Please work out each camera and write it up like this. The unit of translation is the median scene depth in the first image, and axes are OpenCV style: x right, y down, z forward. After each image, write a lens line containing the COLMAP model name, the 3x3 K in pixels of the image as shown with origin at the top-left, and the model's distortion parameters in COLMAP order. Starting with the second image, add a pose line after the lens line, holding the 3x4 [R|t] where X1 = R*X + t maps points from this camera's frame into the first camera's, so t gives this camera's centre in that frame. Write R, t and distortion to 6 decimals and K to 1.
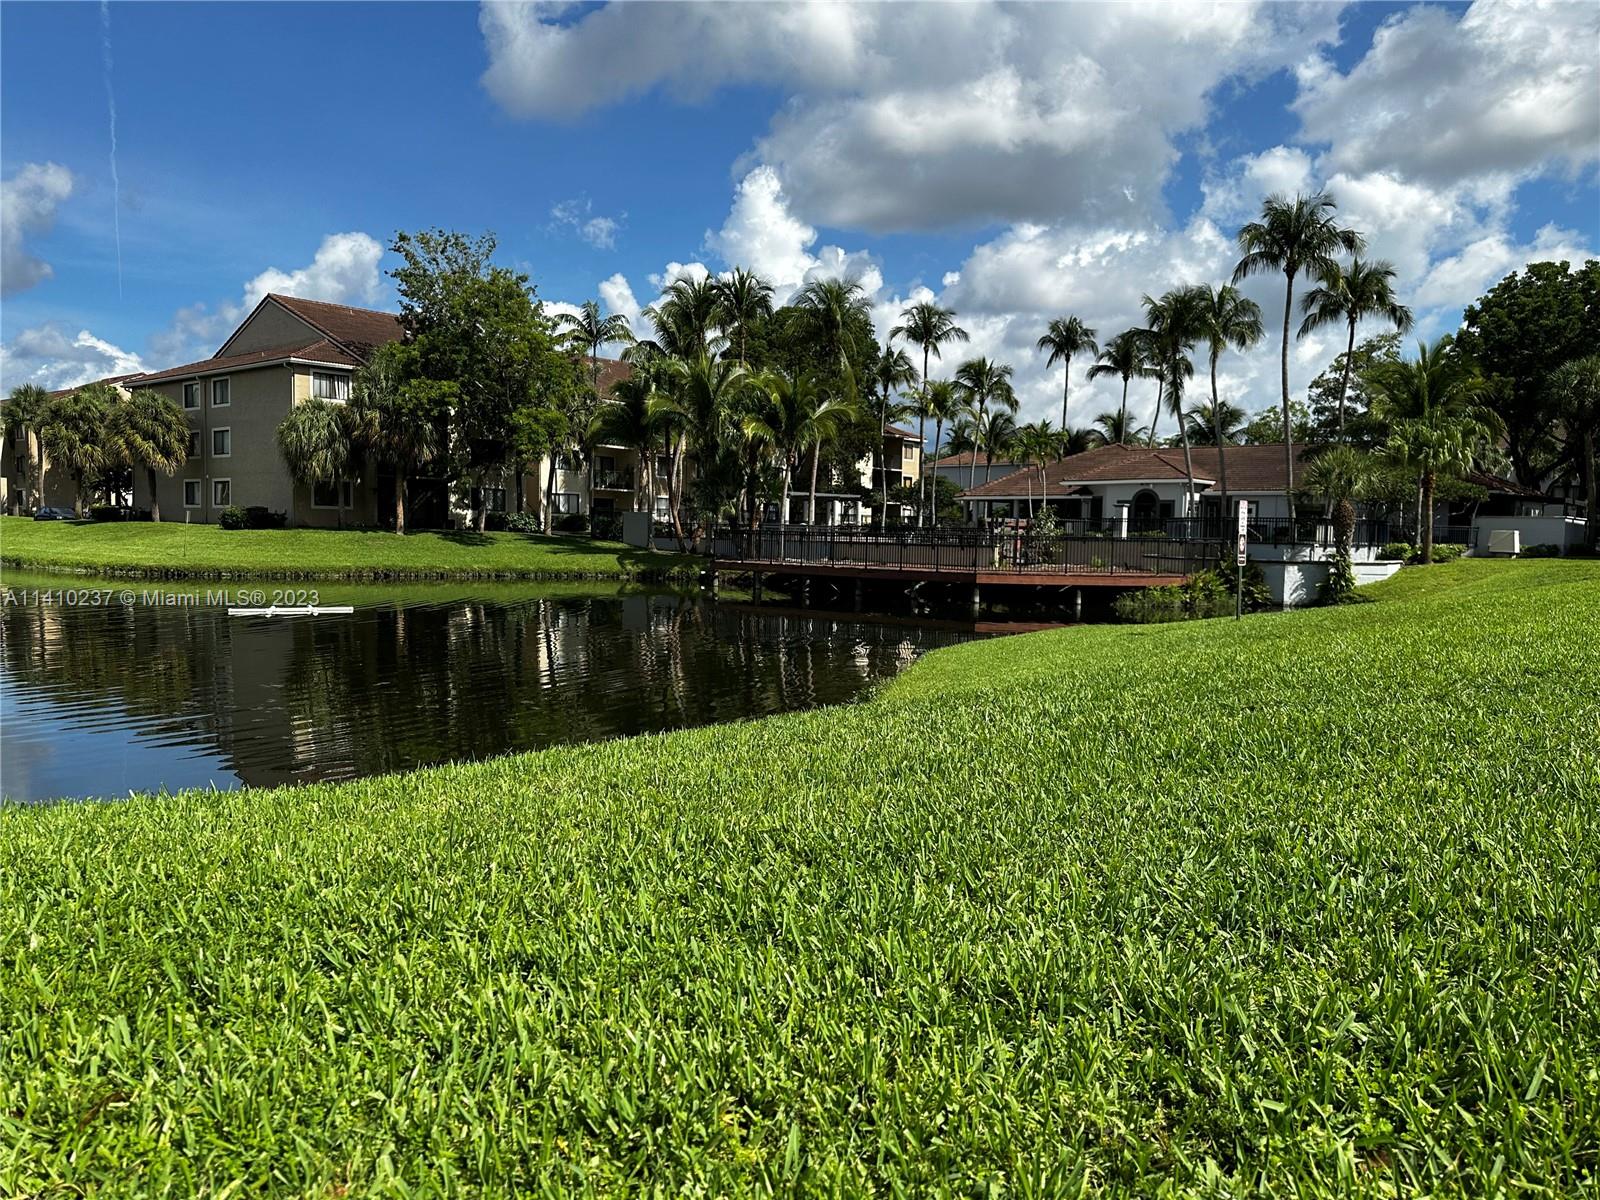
lens RADIAL K [[1134.5, 0, 800.0], [0, 1134.5, 600.0], [0, 0, 1]] dist [-0.002282, -0.004505]
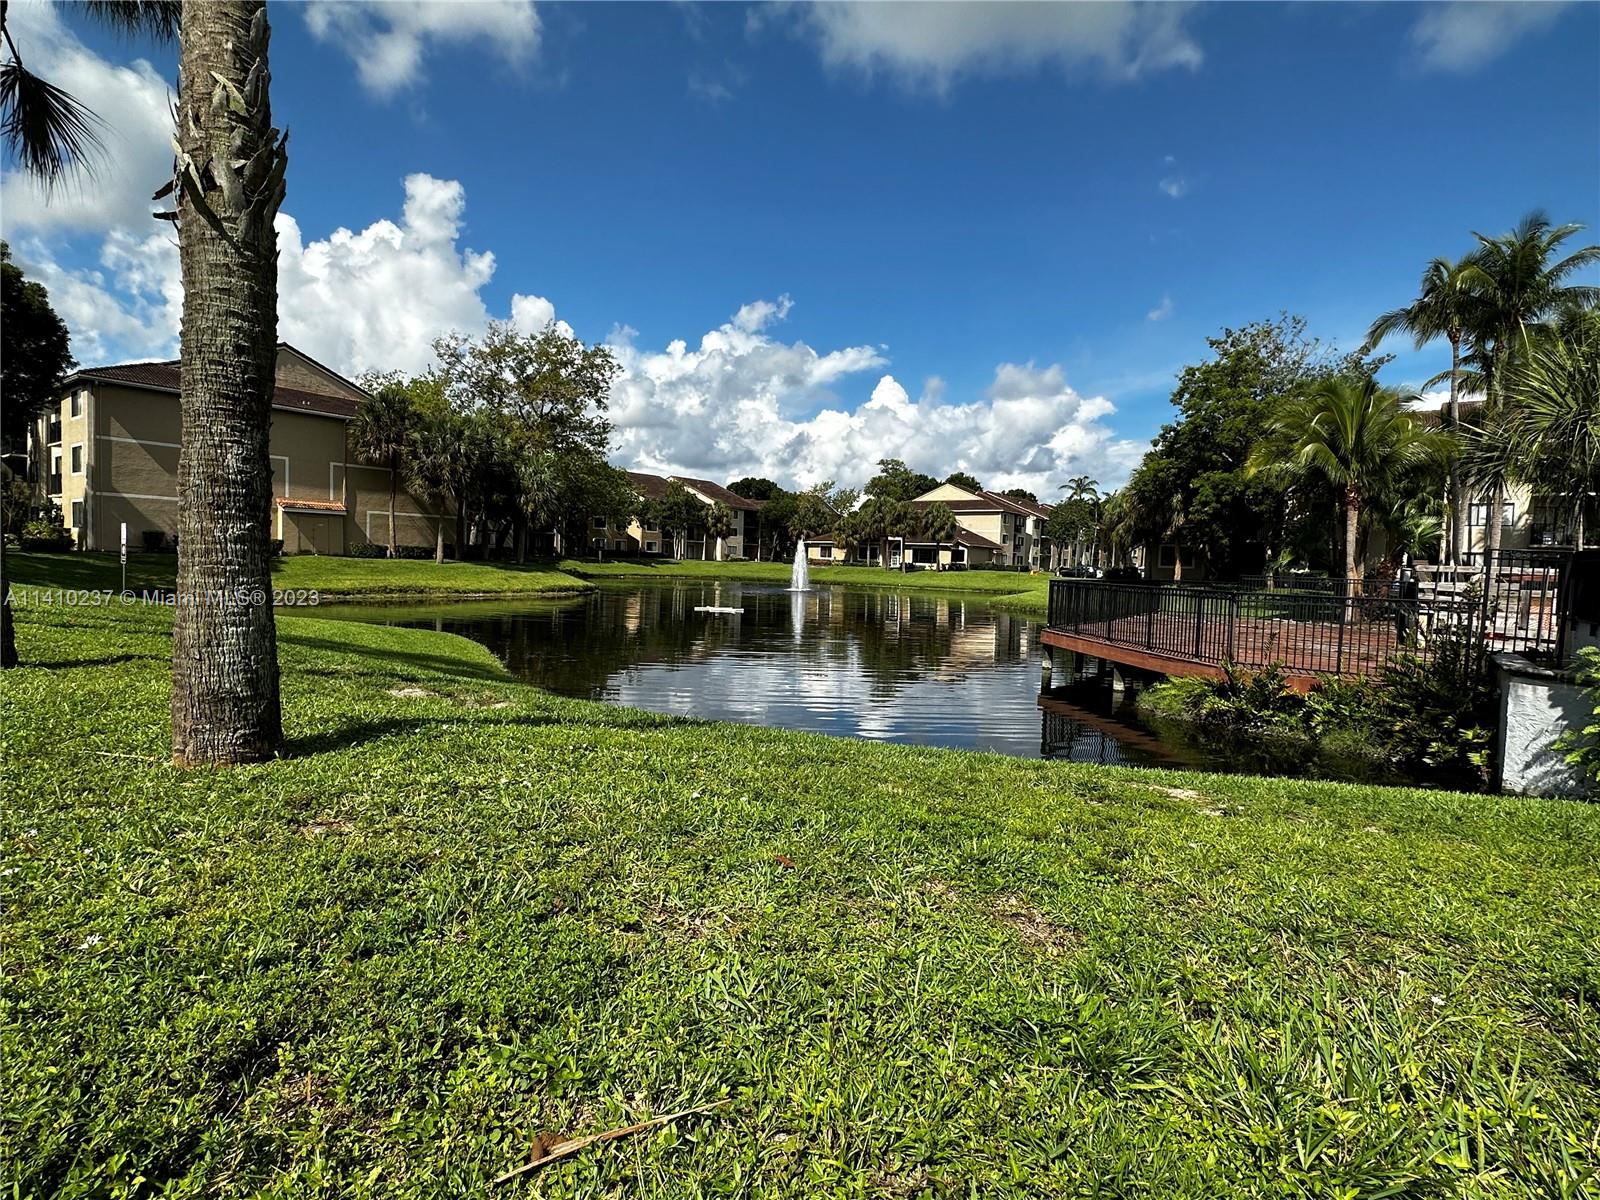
lens RADIAL K [[793.1, 0, 800.0], [0, 793.1, 600.0], [0, 0, 1]] dist [0.002320, 0.000550]
pose [[0.109384, 0.038809, -0.993242, 0.499523], [-0.094028, 0.995161, 0.028529, -0.032014], [0.989542, 0.090272, 0.112504, 0.573191]]
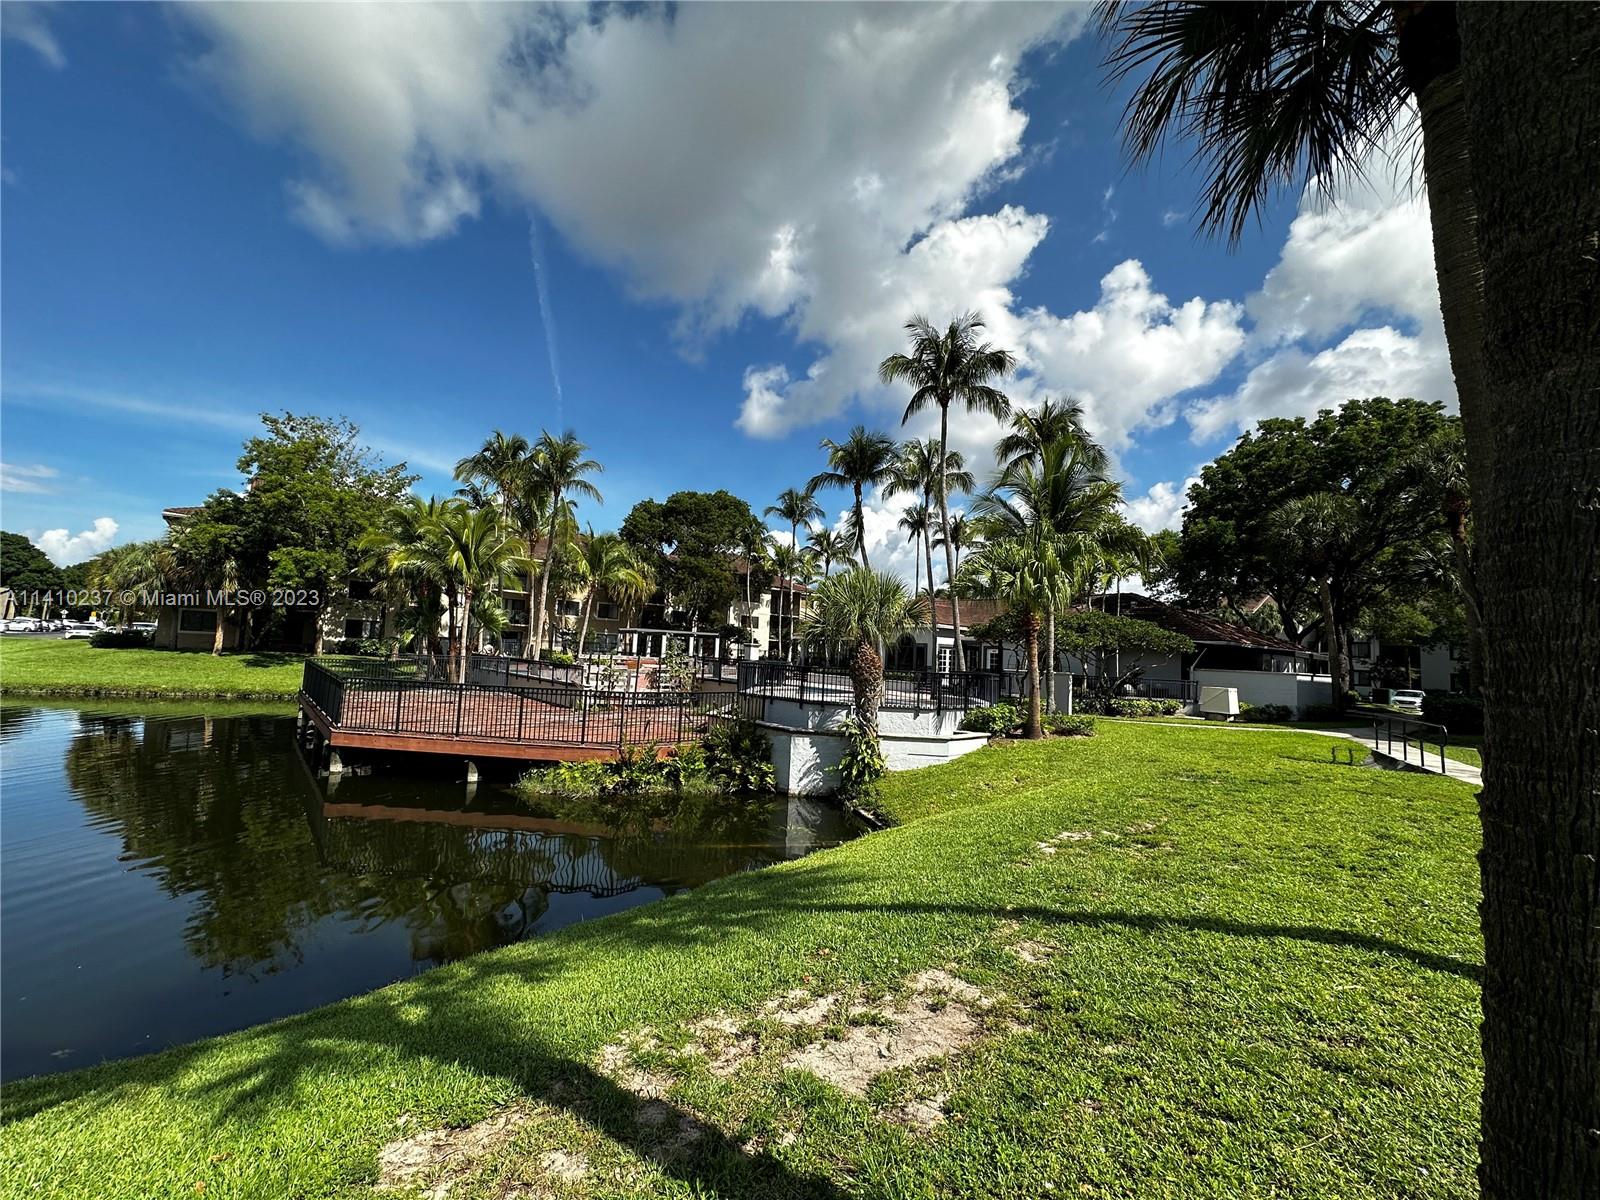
lens RADIAL K [[651.4, 0, 800.0], [0, 651.4, 600.0], [0, 0, 1]] dist [0.009252, -0.000115]
pose [[0.990342, 0.019083, -0.137323, 0.372541], [-0.039144, 0.988671, -0.144907, -0.042248], [0.133002, 0.148883, 0.979870, 0.459555]]
